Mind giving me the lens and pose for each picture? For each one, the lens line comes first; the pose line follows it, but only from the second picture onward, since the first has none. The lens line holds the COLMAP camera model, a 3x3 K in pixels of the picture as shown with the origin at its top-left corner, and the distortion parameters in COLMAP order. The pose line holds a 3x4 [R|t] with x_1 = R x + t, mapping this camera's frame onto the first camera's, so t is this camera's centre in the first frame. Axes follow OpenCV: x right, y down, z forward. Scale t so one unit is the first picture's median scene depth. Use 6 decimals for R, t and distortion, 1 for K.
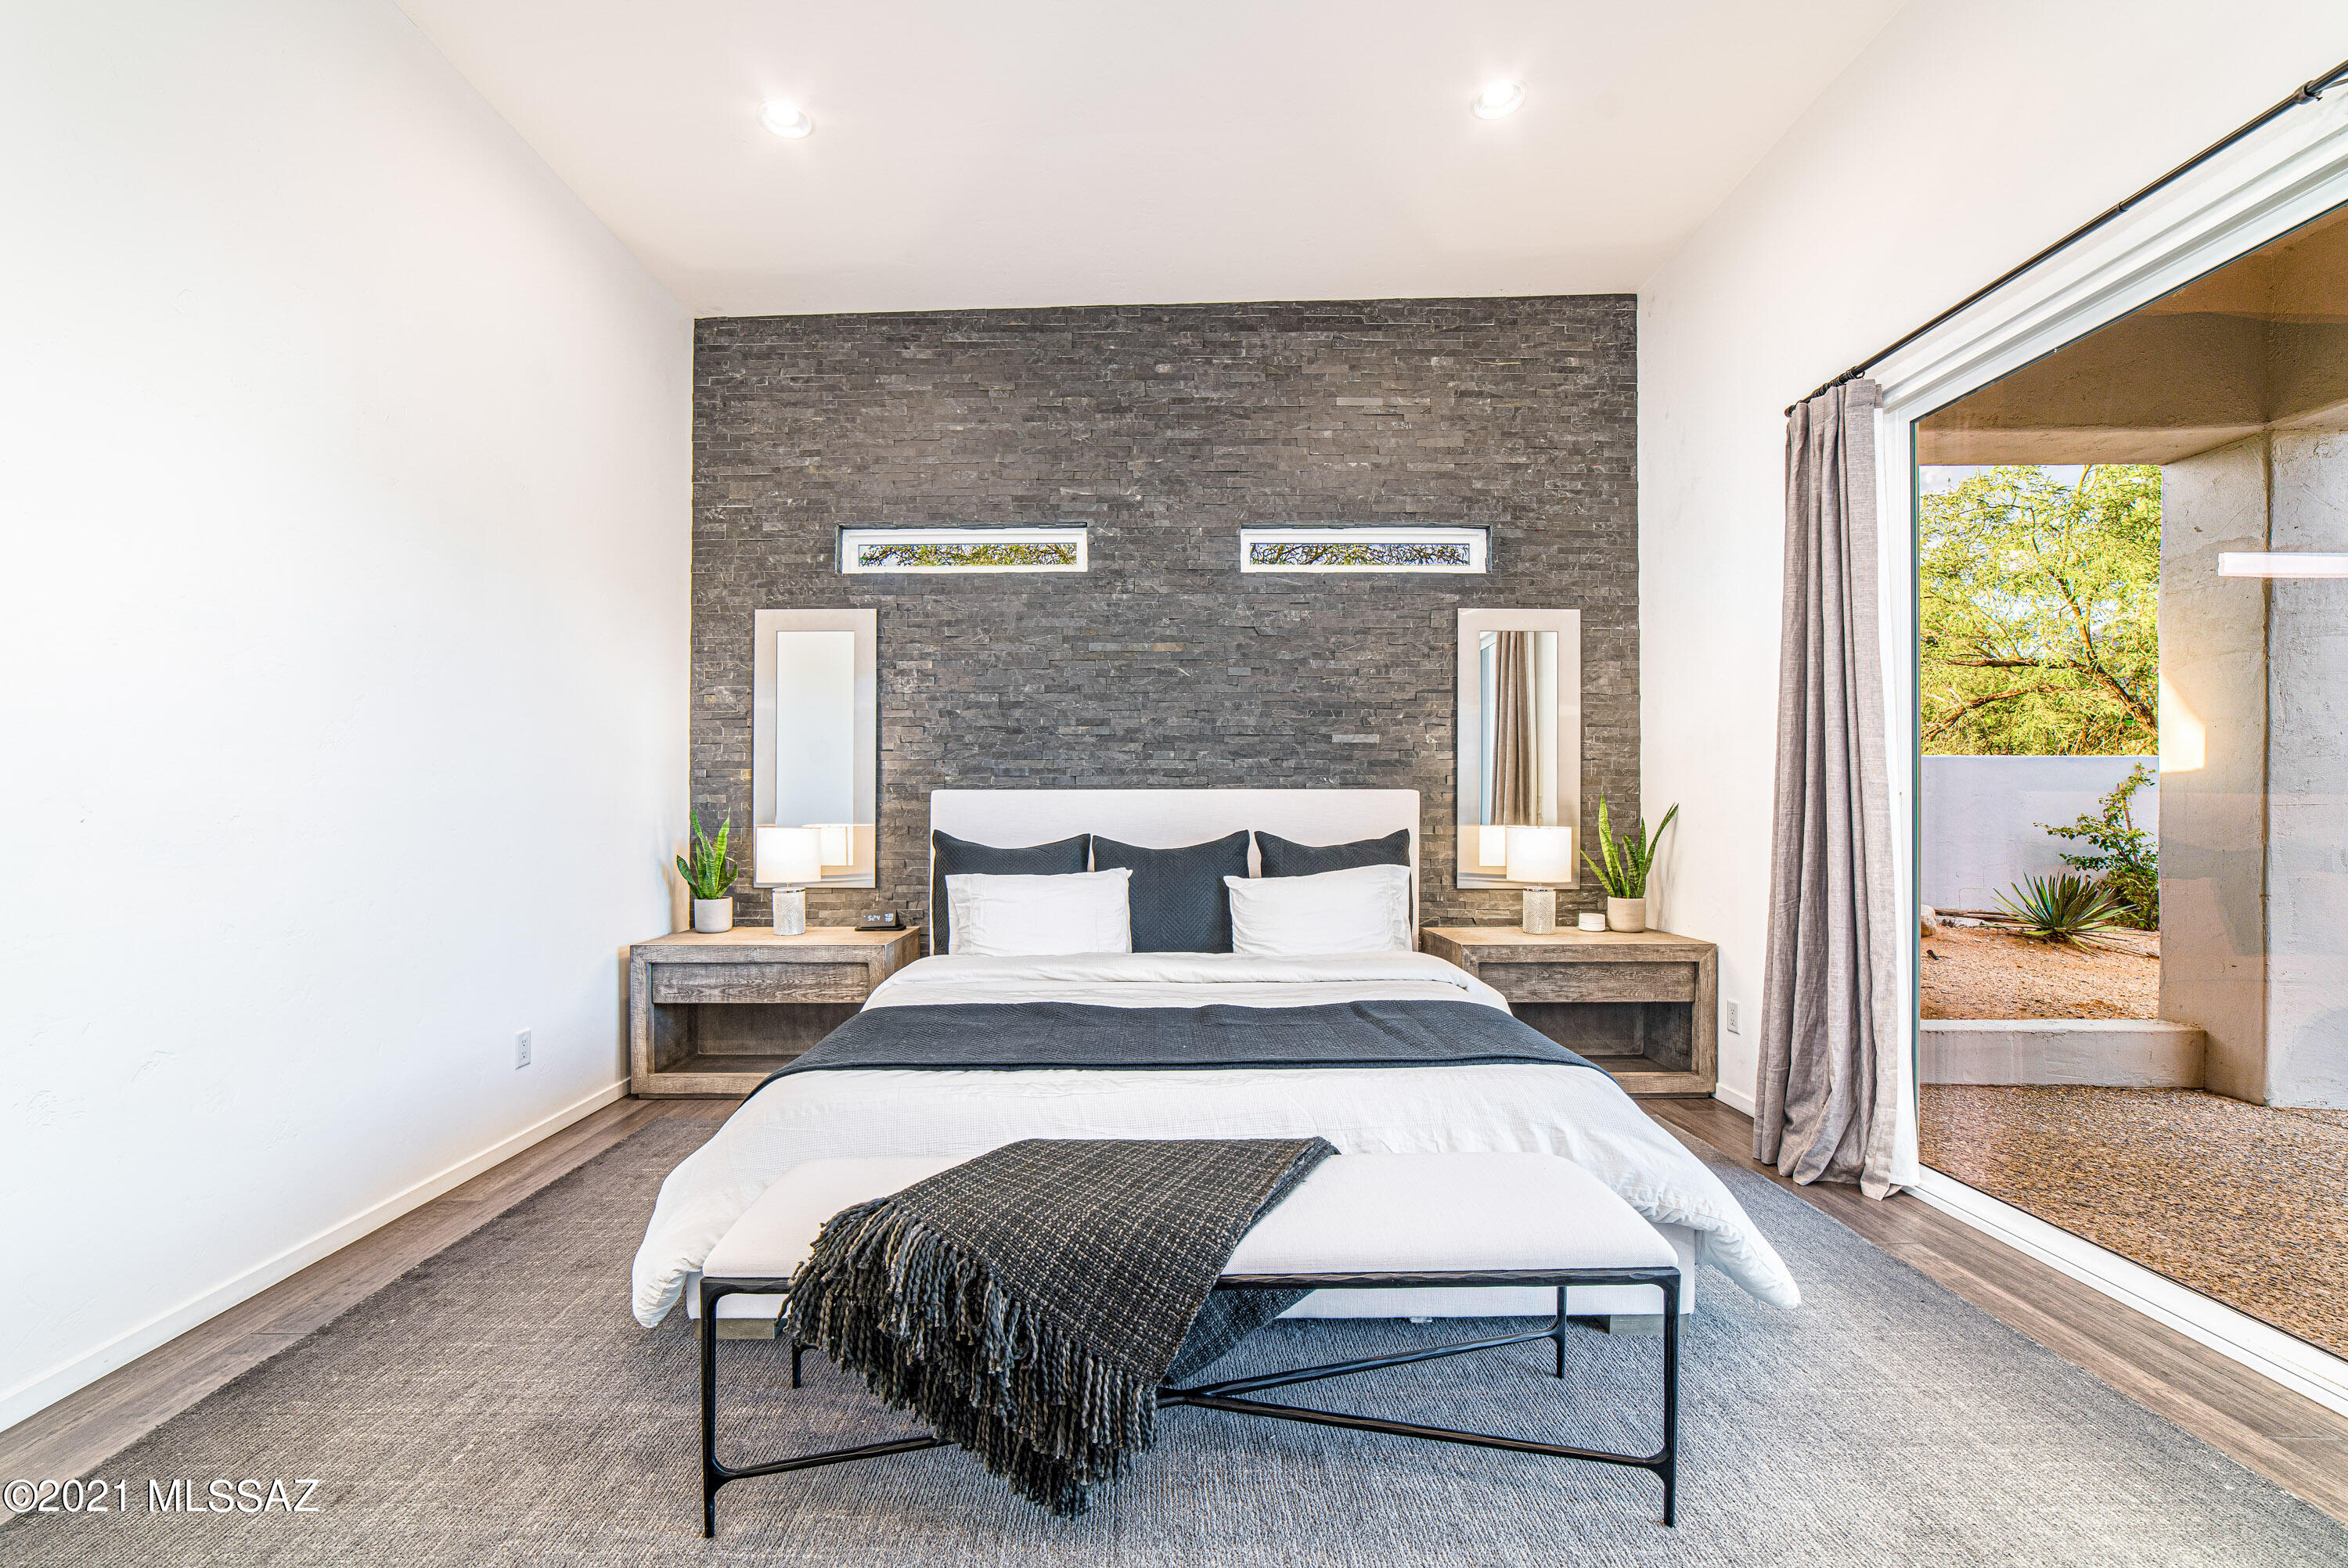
lens RADIAL K [[934.7, 0, 1163.0], [0, 934.7, 799.5], [0, 0, 1]] dist [-0.020821, 0.007452]
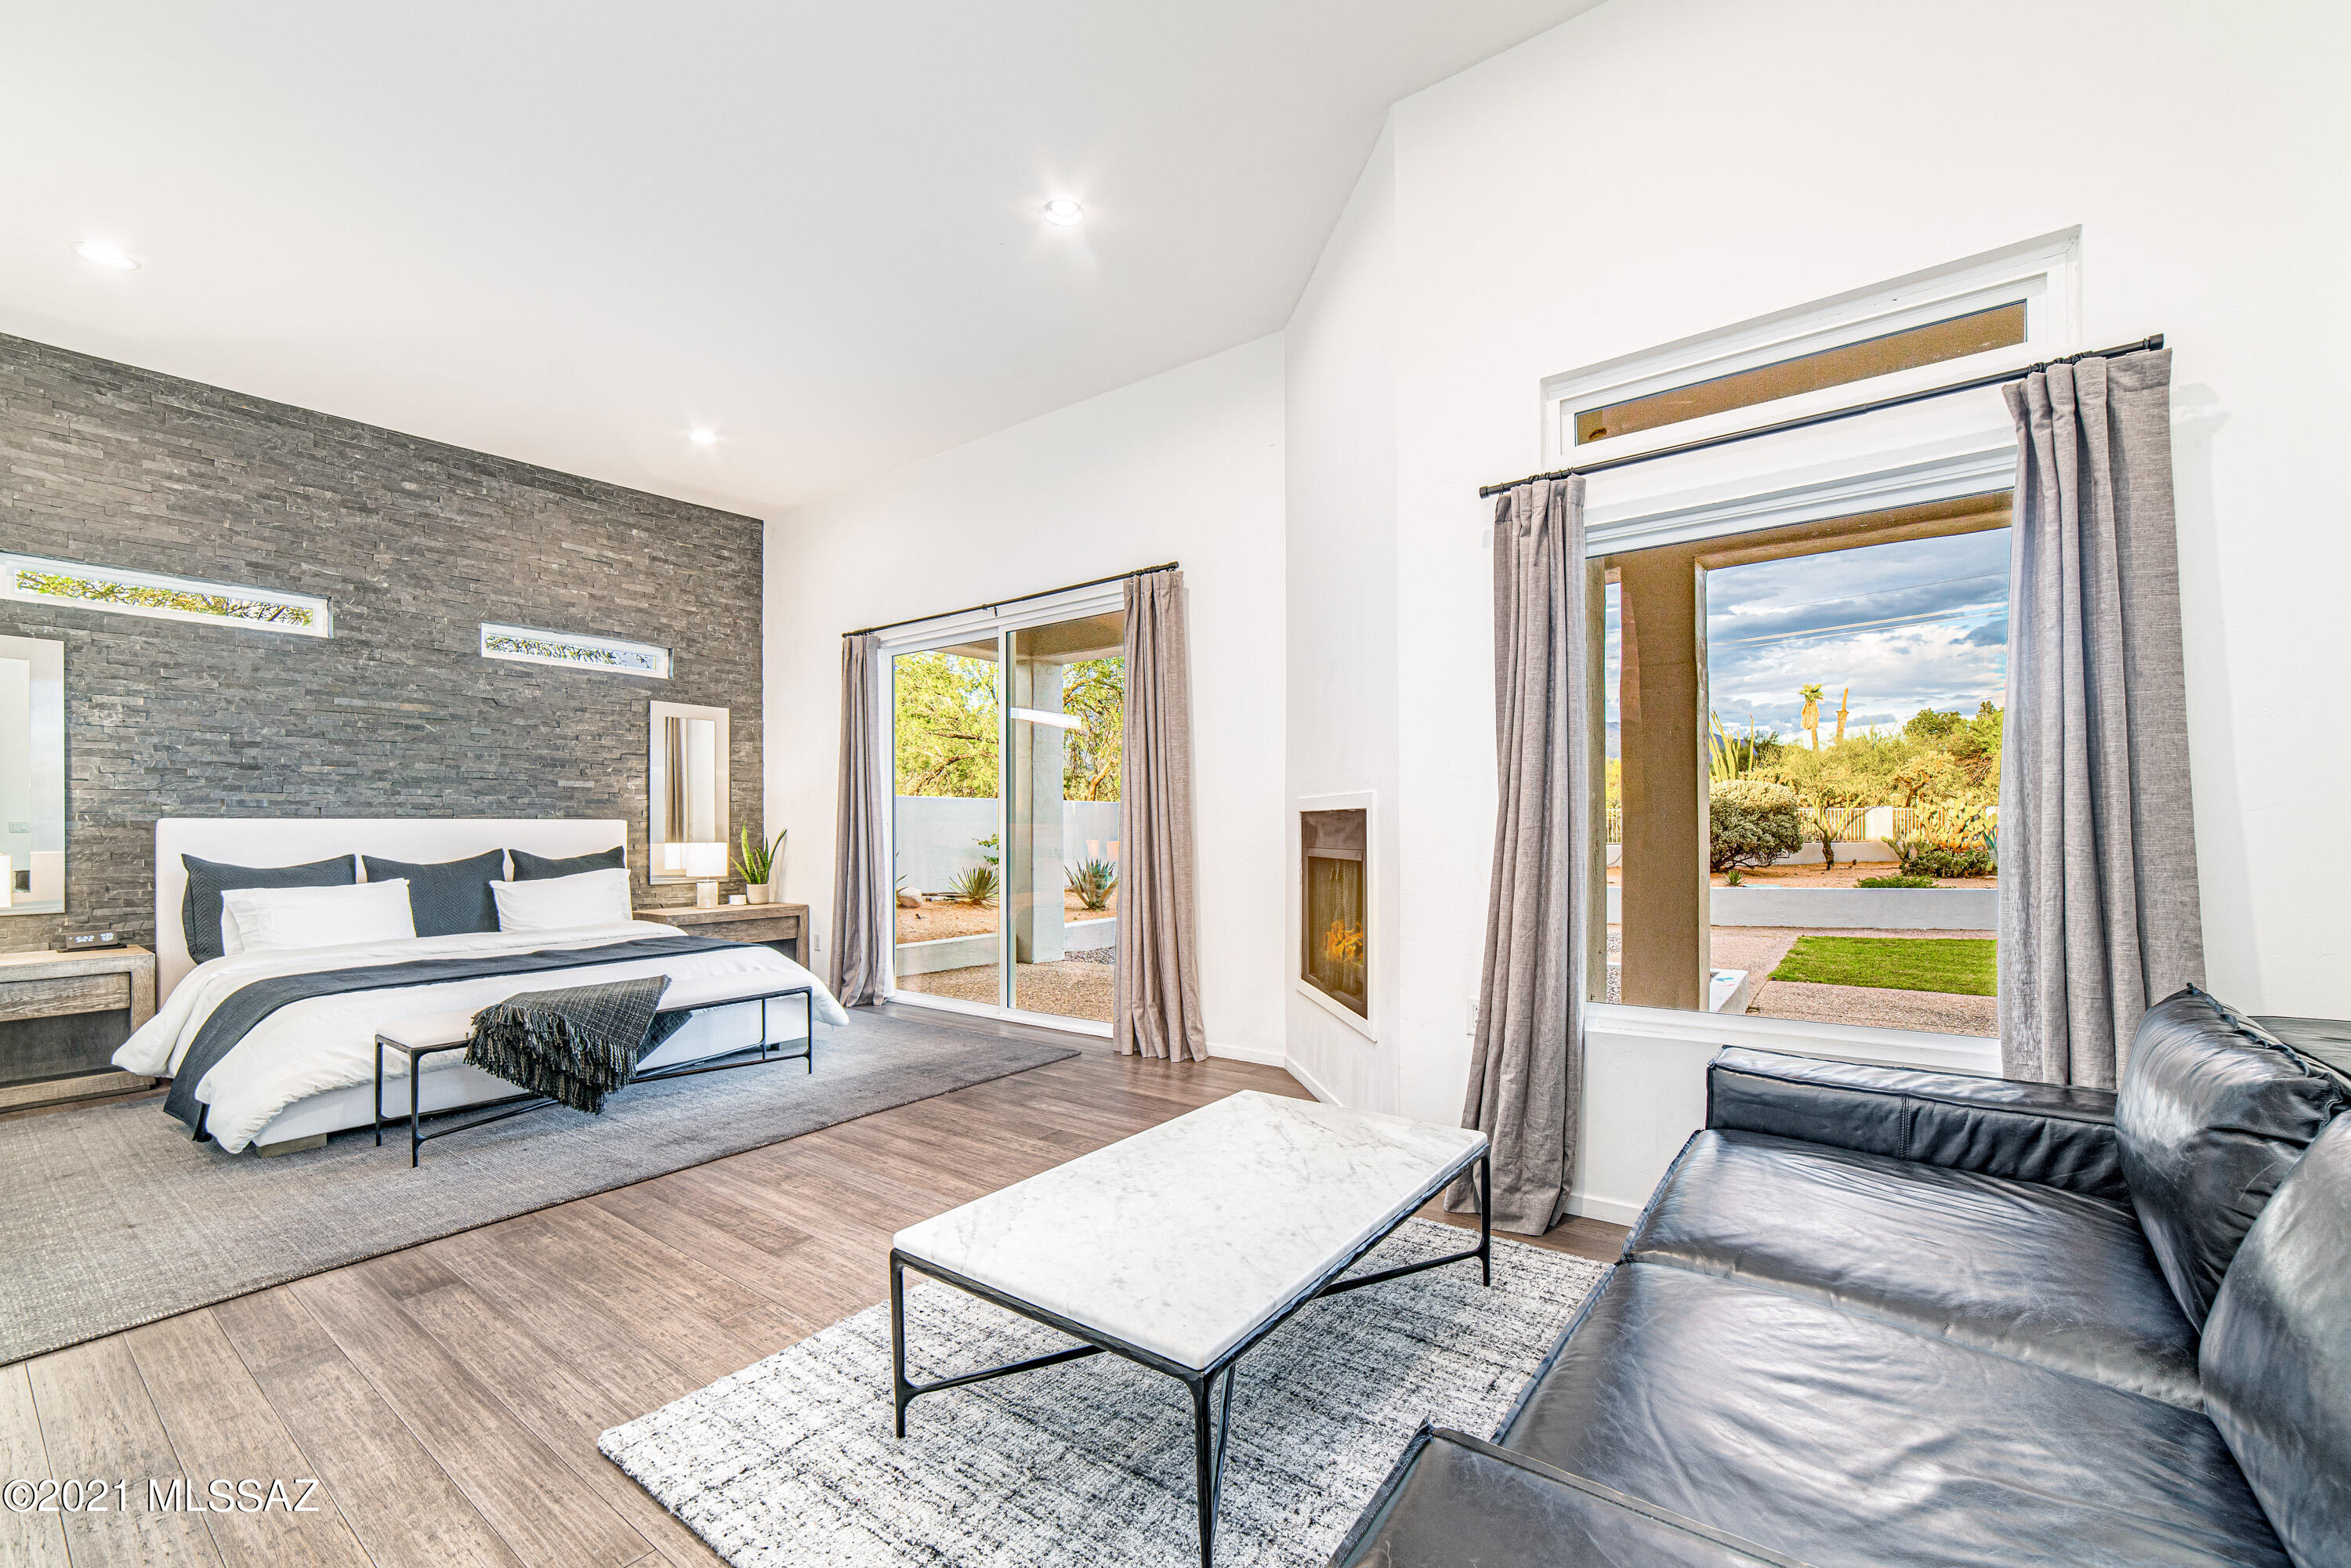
lens RADIAL K [[950.5, 0, 1171.8], [0, 950.5, 824.0], [0, 0, 1]] dist [-0.002327, 0.000191]
pose [[0.598080, 0.000259, 0.801436, -0.415134], [-0.001861, 0.999998, 0.001065, -0.006999], [-0.801434, -0.002128, 0.598079, -0.605319]]
